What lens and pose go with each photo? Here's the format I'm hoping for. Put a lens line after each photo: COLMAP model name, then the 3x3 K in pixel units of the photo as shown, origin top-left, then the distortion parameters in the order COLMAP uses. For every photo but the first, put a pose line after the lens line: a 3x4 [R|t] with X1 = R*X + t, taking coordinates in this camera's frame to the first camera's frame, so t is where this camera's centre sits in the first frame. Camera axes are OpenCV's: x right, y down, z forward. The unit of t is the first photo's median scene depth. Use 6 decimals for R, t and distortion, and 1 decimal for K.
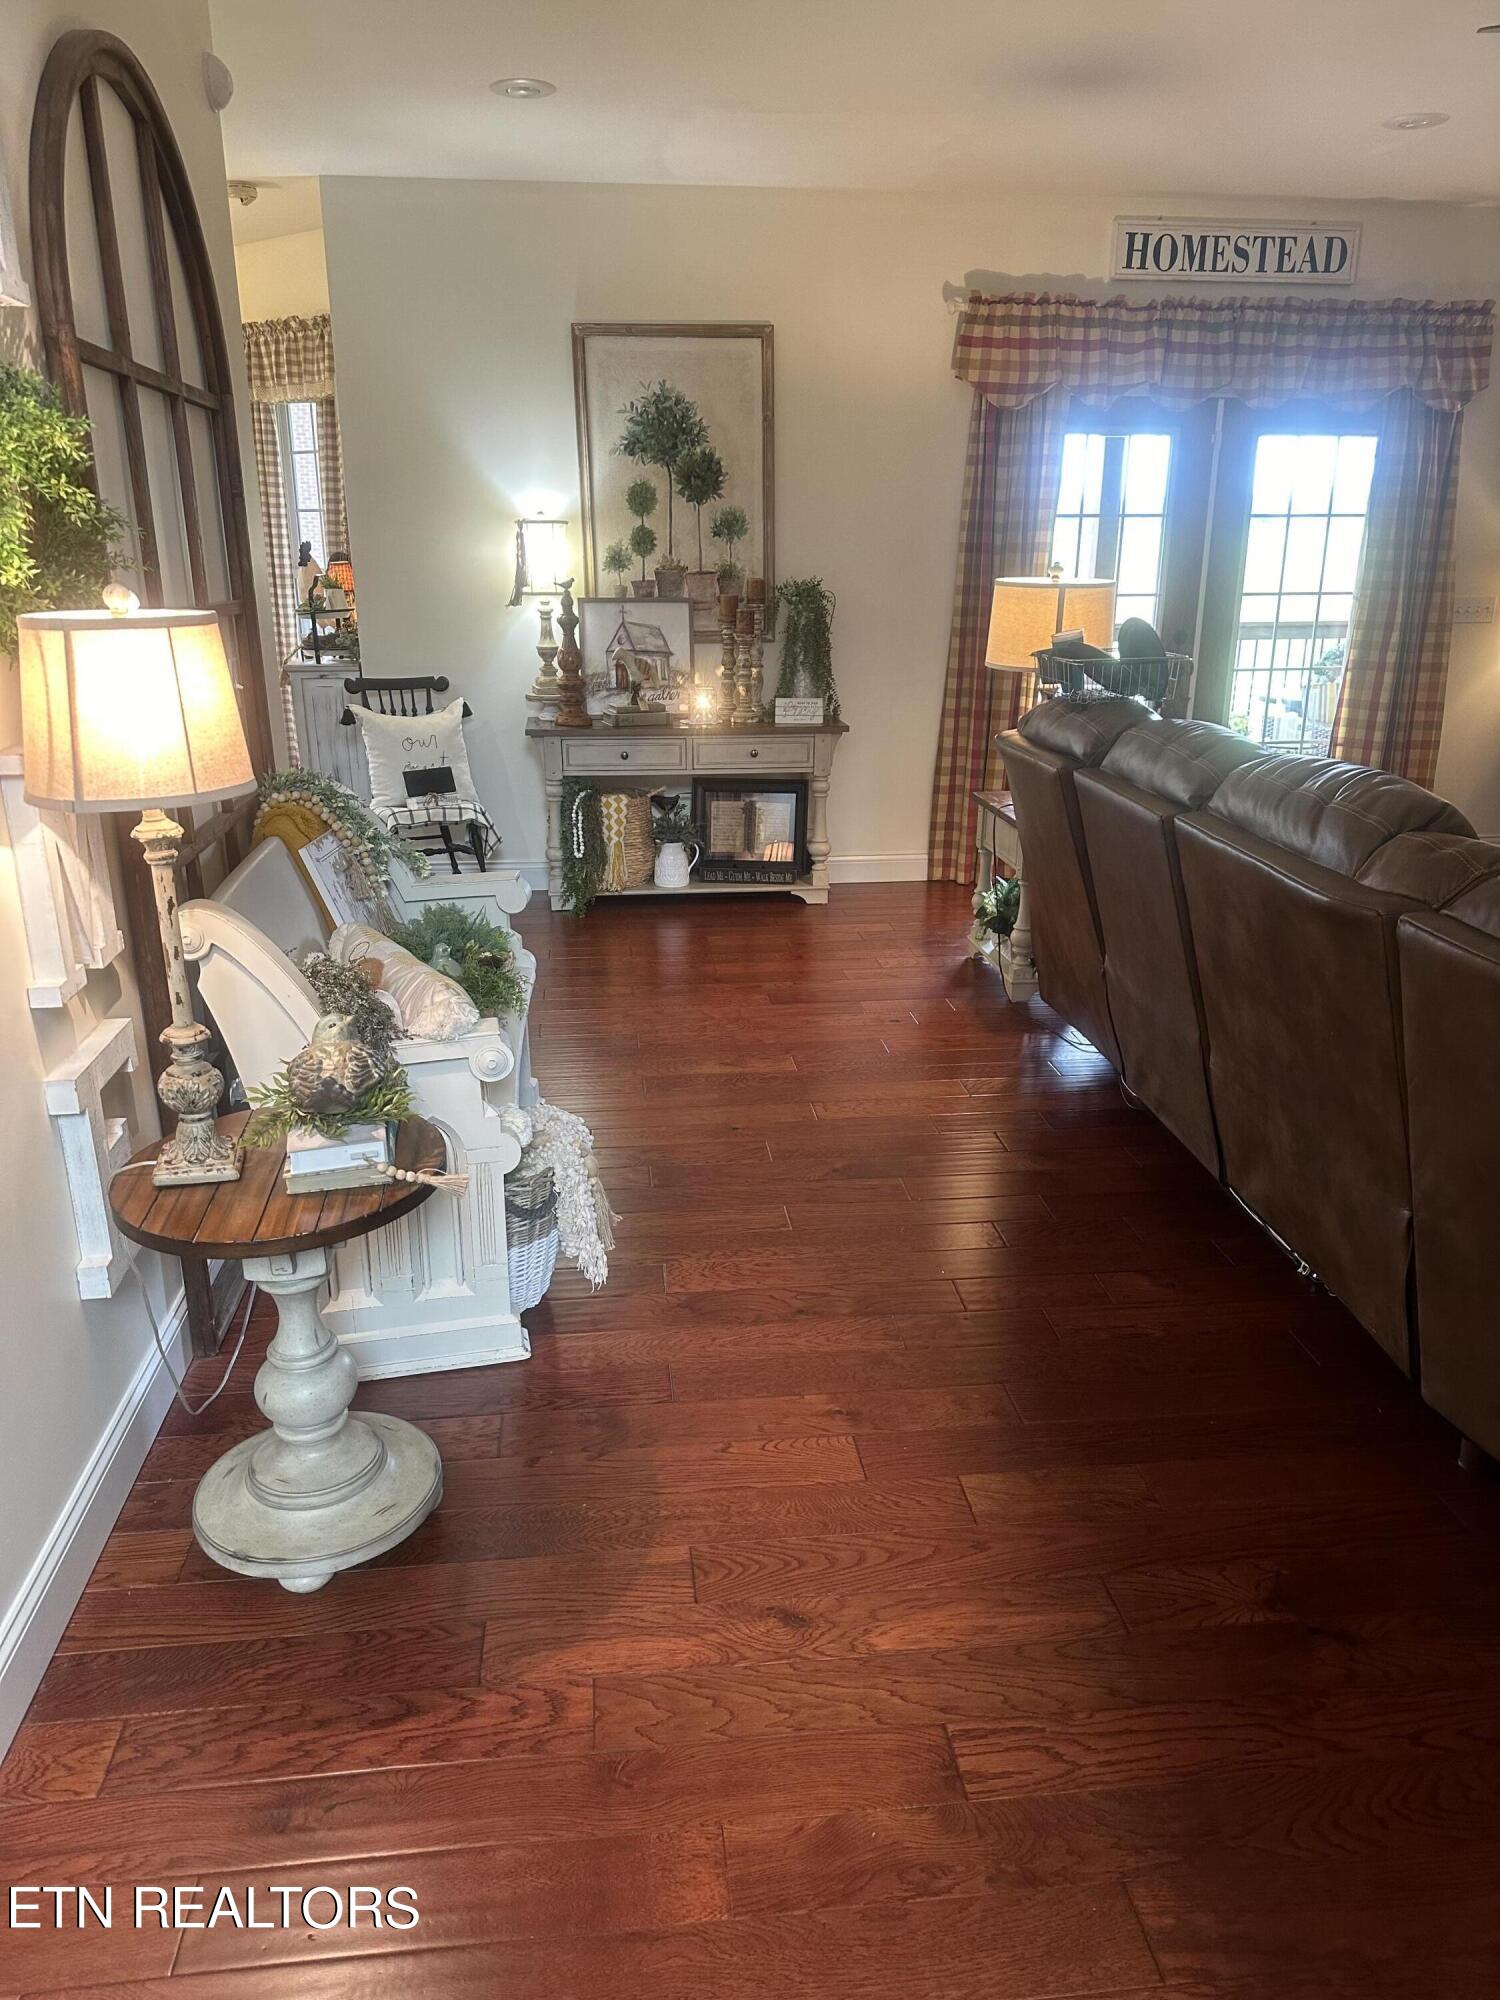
lens RADIAL K [[1396.9, 0, 751.4], [0, 1396.9, 1018.9], [0, 0, 1]] dist [0.082867, -0.109945]
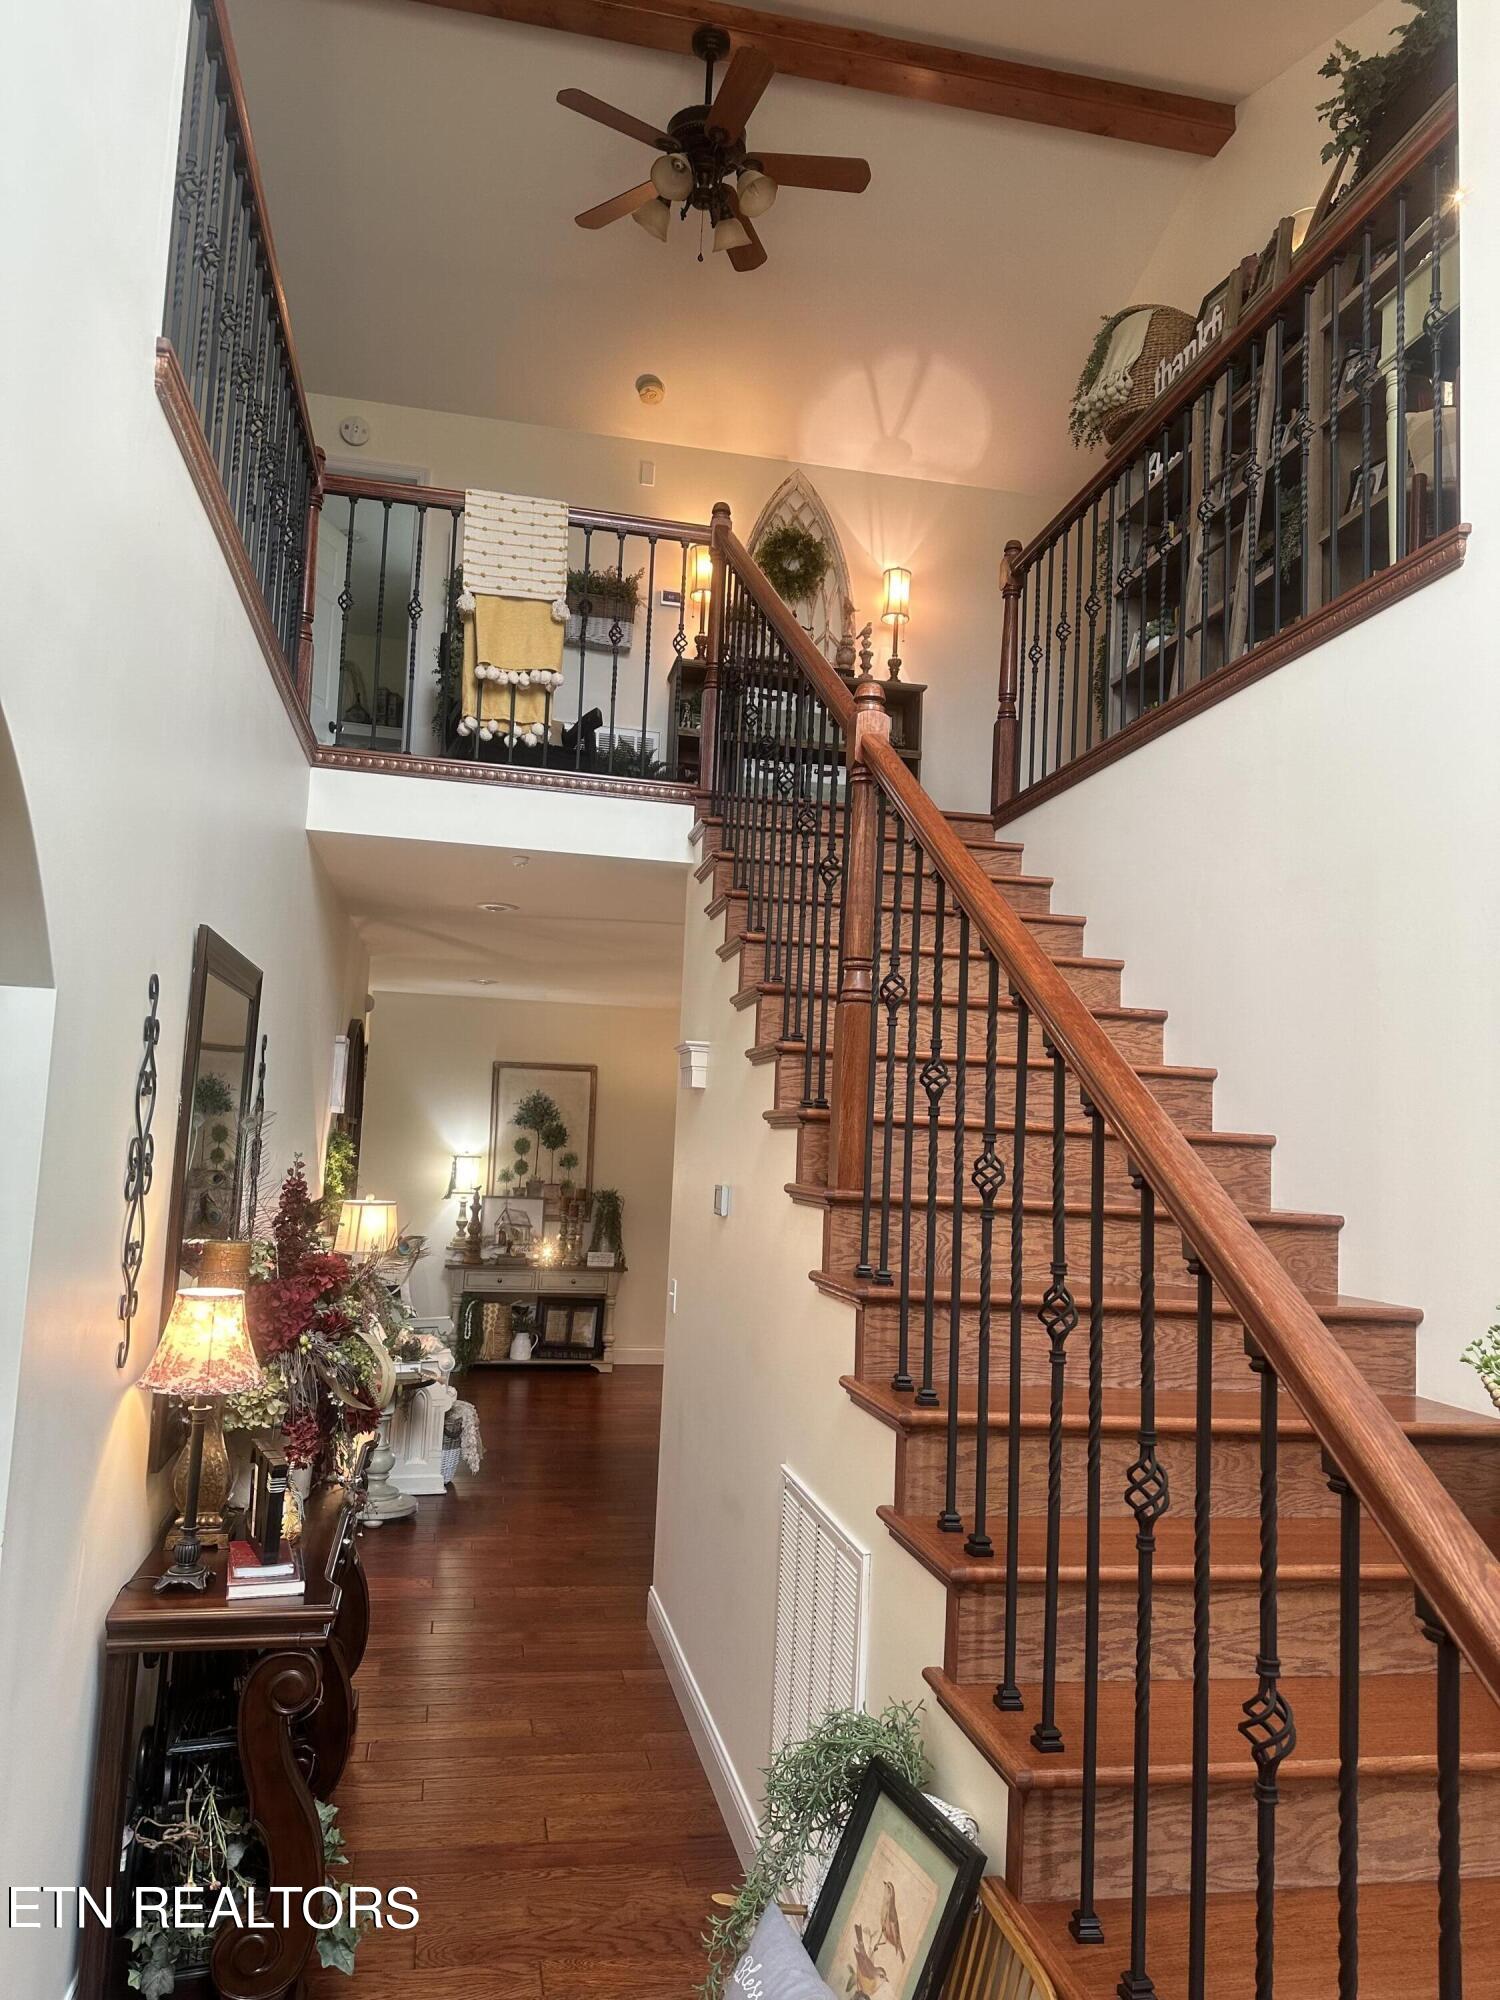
lens RADIAL K [[1396.9, 0, 764.3], [0, 1396.9, 1005.1], [0, 0, 1]] dist [0.082867, -0.109945]
pose [[0.994351, 0.052037, 0.092510, 0.060488], [-0.009149, 0.910351, -0.413735, 0.229171], [-0.105746, 0.410552, 0.905685, -0.800580]]
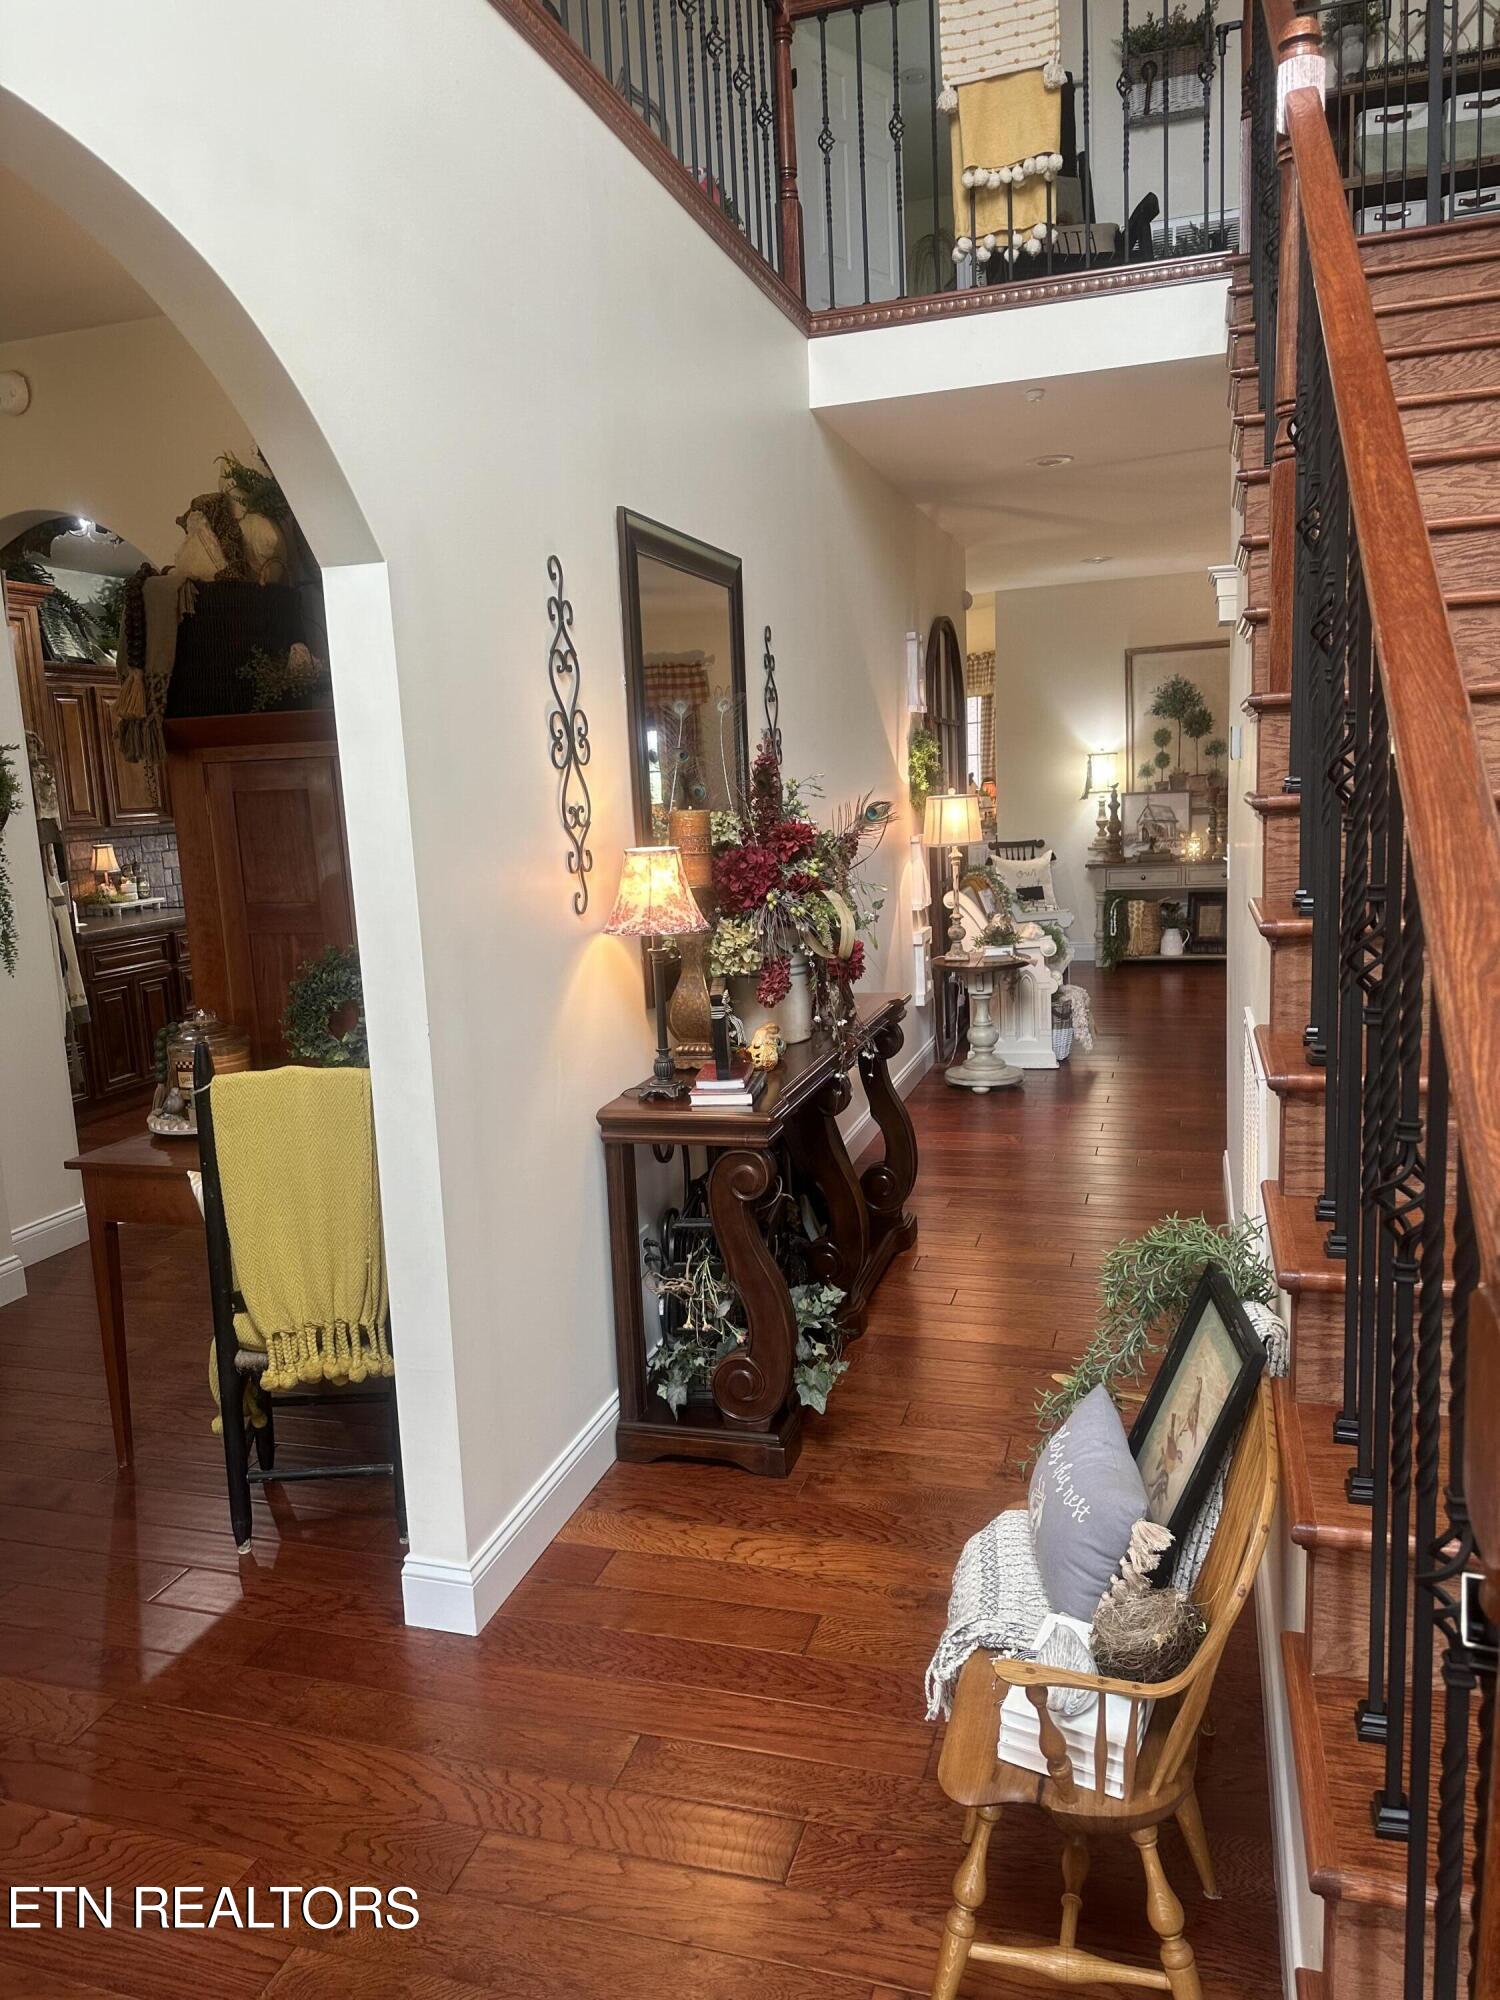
lens RADIAL K [[1396.9, 0, 735.3], [0, 1396.9, 1004.4], [0, 0, 1]] dist [0.082867, -0.109945]
pose [[0.909621, 0.020441, -0.414937, 0.176986], [-0.084400, 0.987053, -0.136396, 0.249613], [0.406776, 0.159089, 0.899569, -0.759156]]
